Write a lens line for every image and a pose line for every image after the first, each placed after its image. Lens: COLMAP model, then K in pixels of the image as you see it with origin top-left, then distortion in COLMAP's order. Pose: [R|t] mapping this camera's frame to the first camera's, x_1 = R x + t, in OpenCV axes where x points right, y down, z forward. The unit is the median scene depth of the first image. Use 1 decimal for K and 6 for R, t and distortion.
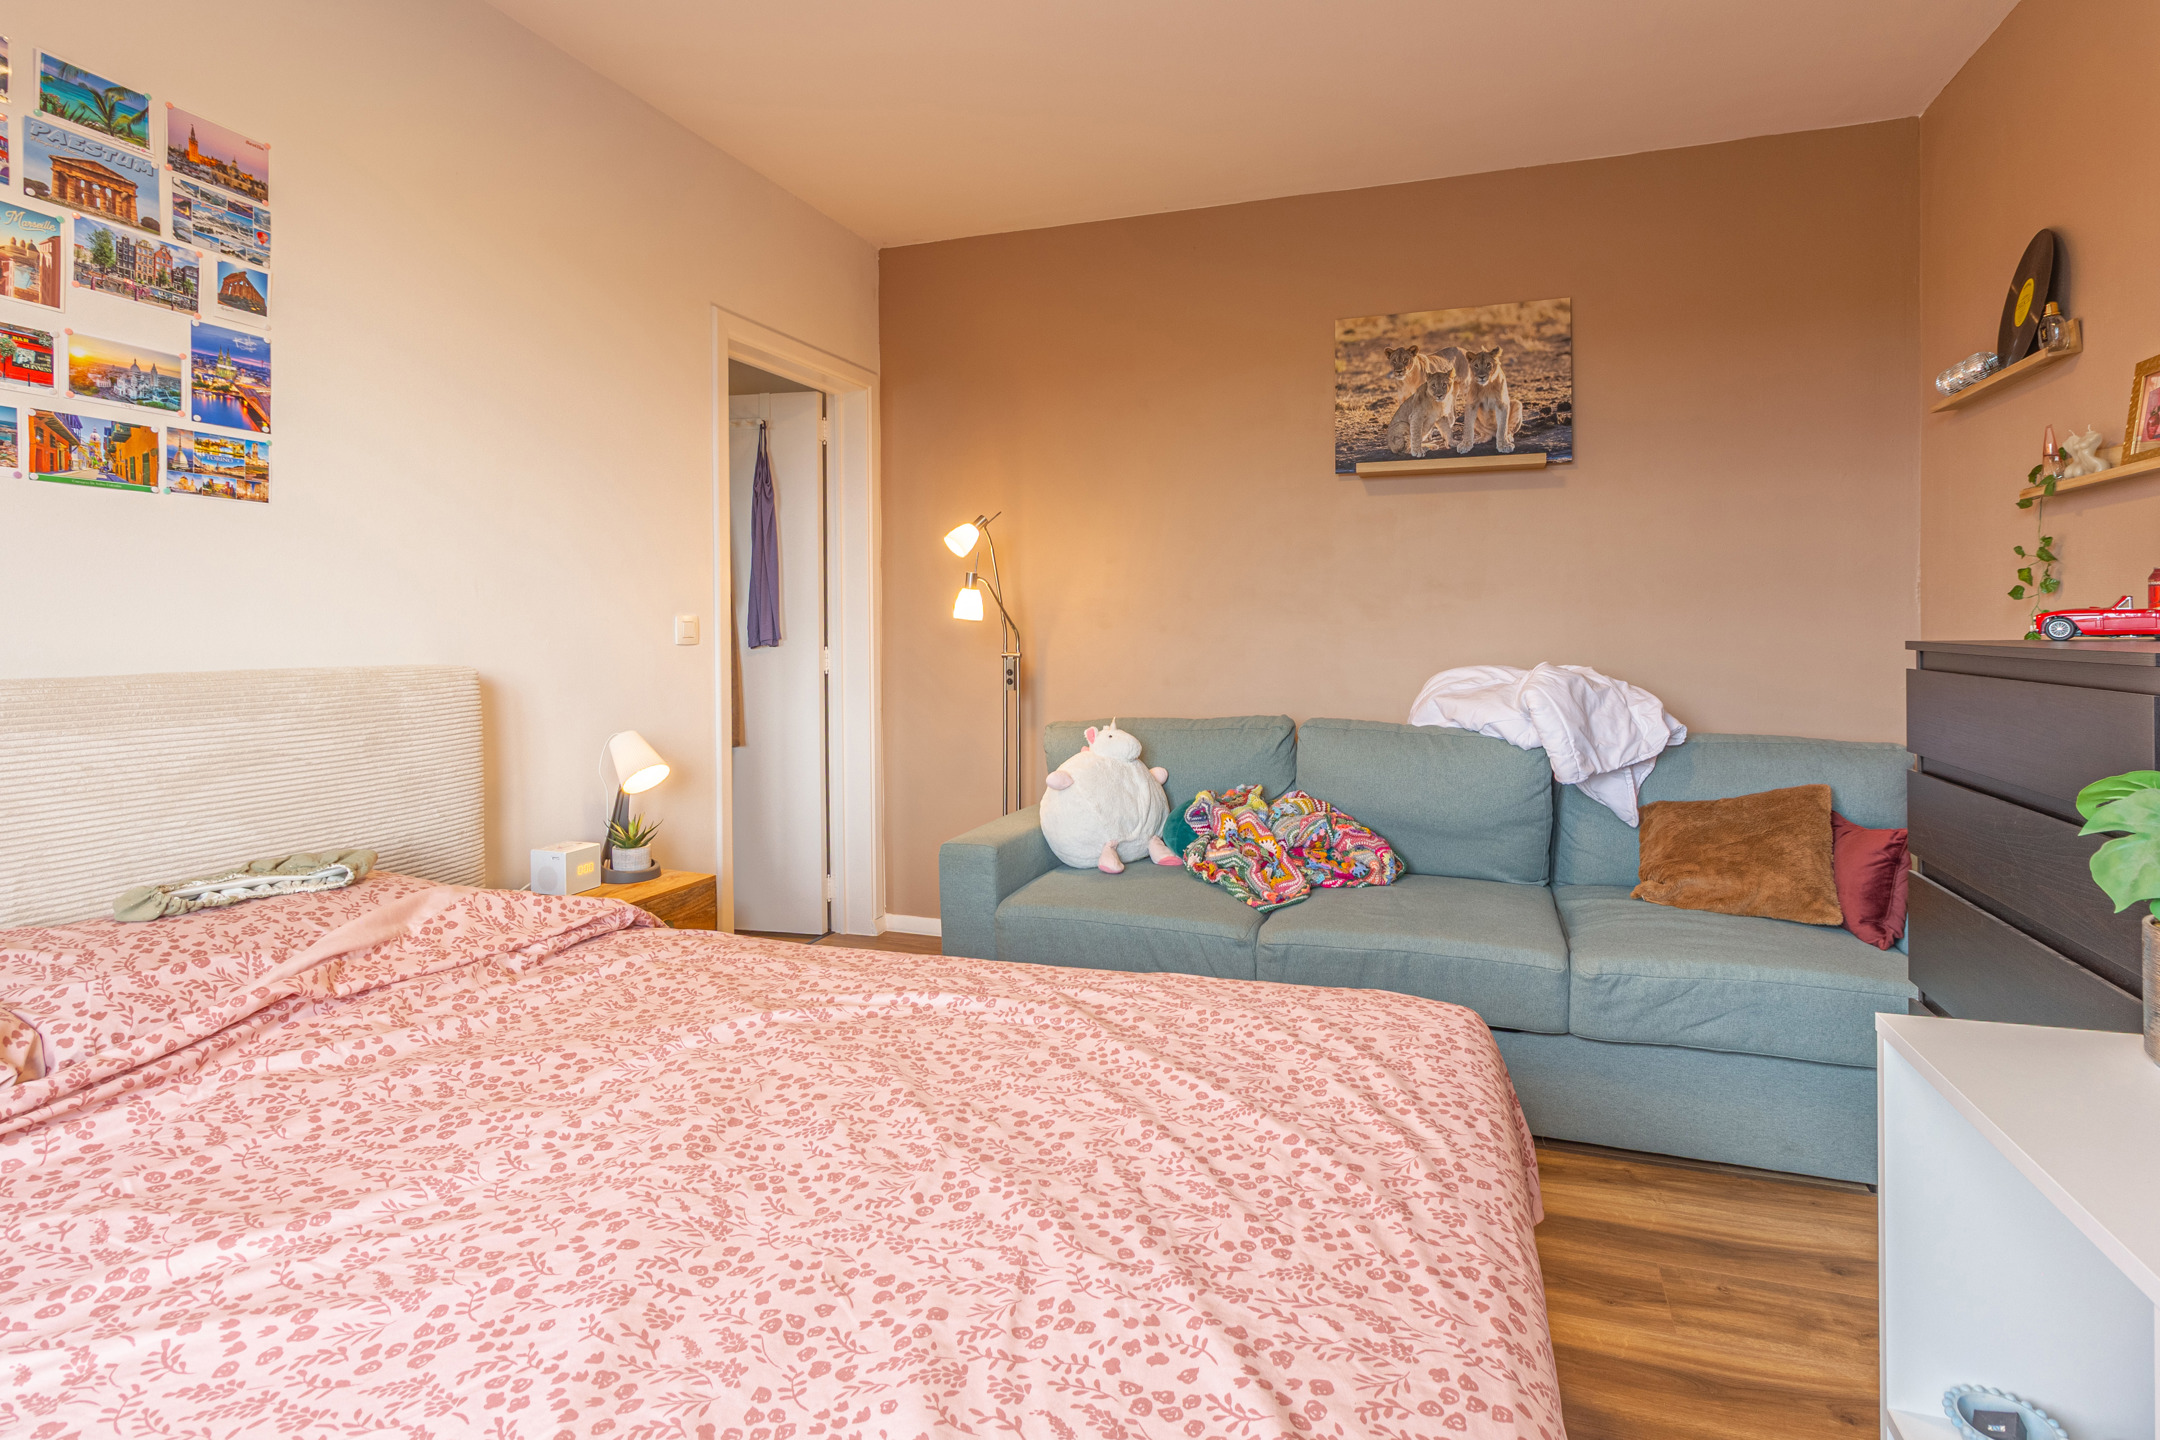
lens RADIAL K [[1034.2, 0, 1132.6], [0, 1034.2, 630.0], [0, 0, 1]] dist [-0.000548, 0.000692]
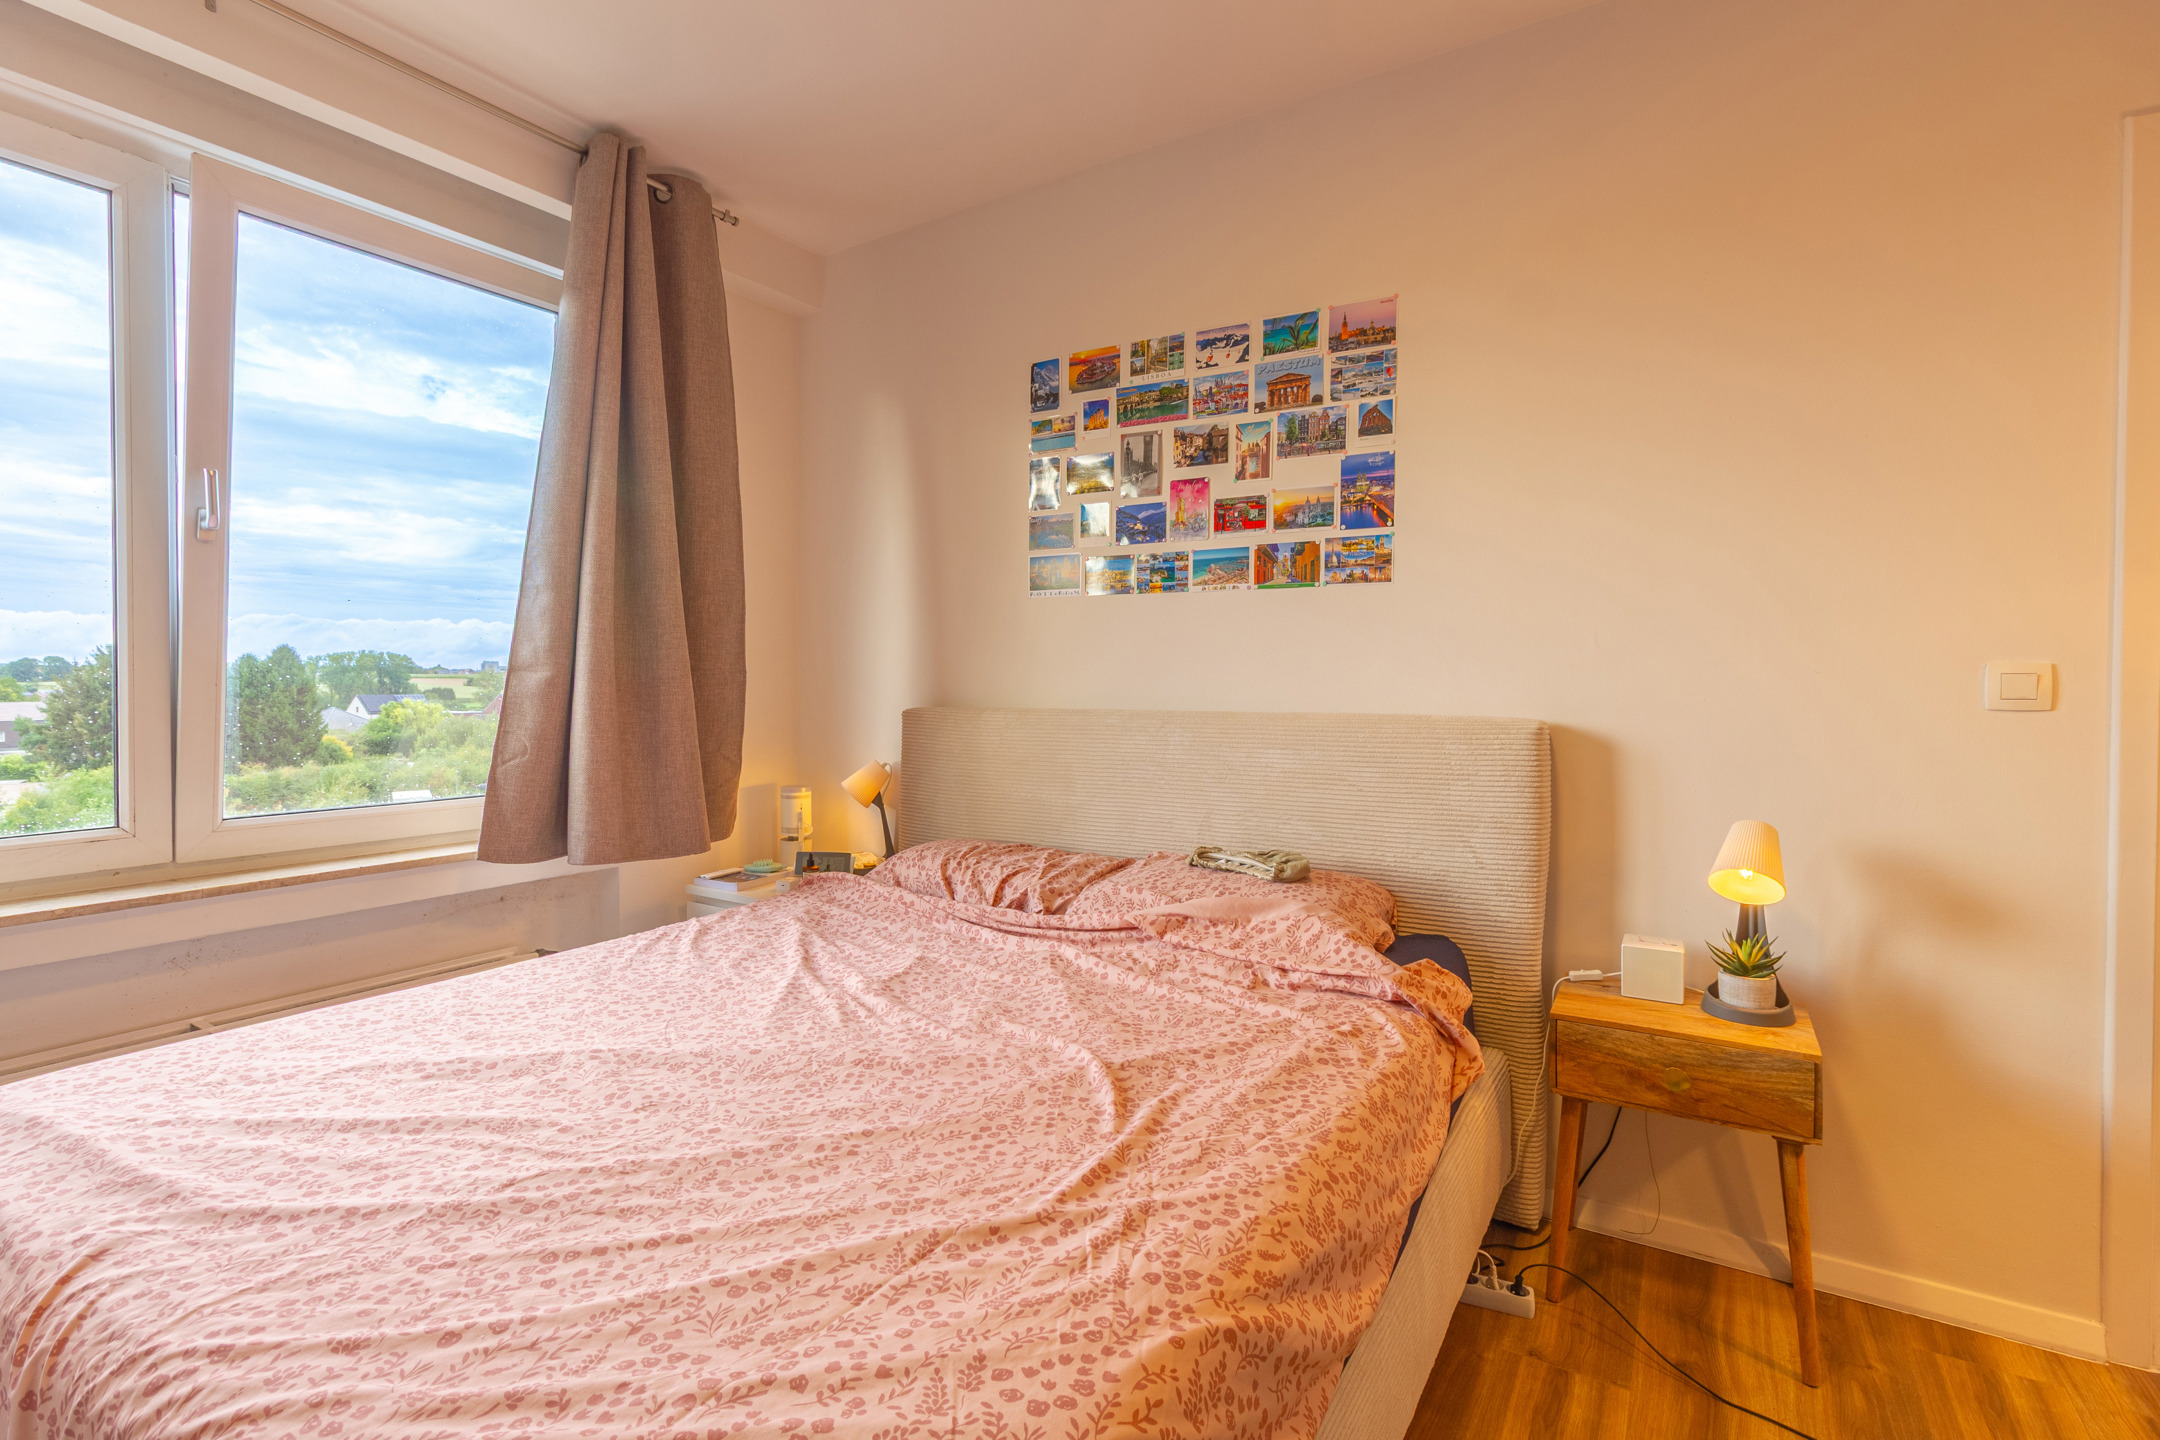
lens RADIAL K [[1034.2, 0, 1043.9], [0, 1034.2, 689.2], [0, 0, 1]] dist [-0.000548, 0.000692]
pose [[-0.259101, 0.008805, -0.965810, 0.532918], [-0.005112, 0.999932, 0.010487, -0.003864], [0.965837, 0.007655, -0.259038, 1.006998]]
